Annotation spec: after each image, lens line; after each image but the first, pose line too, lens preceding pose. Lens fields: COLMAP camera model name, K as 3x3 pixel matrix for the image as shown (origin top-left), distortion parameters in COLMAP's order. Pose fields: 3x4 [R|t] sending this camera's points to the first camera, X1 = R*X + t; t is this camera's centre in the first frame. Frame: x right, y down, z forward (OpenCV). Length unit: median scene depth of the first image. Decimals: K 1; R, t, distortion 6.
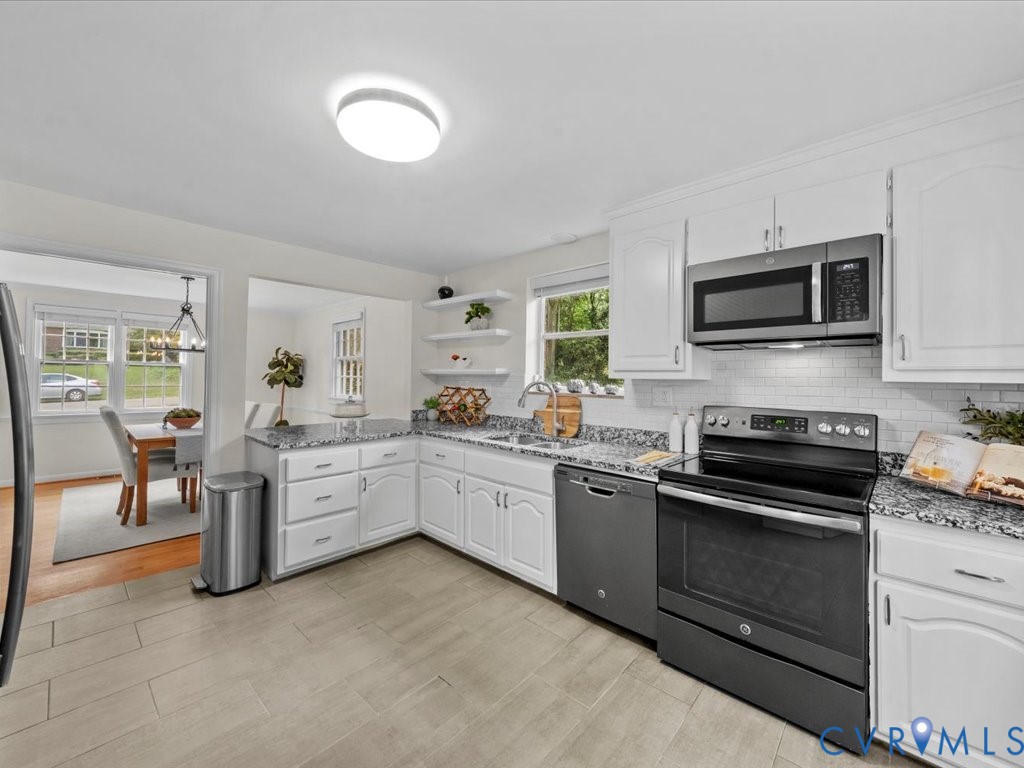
lens RADIAL K [[422.1, 0, 512.0], [0, 422.1, 384.0], [0, 0, 1]] dist [0.001309, 0.000098]
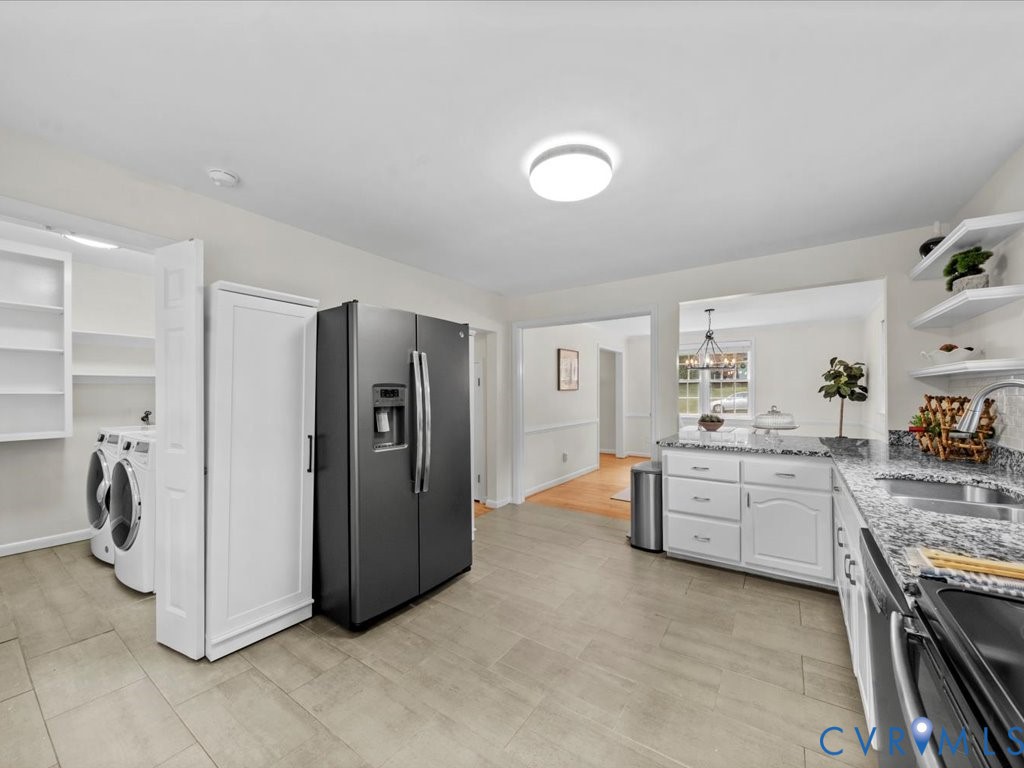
lens RADIAL K [[399.0, 0, 515.6], [0, 399.0, 399.2], [0, 0, 1]] dist [-0.000330, -0.000035]
pose [[0.137895, 0.003545, -0.990441, 0.452233], [-0.010114, 0.999946, 0.002171, 0.020636], [0.990395, 0.009718, 0.137923, 0.375939]]
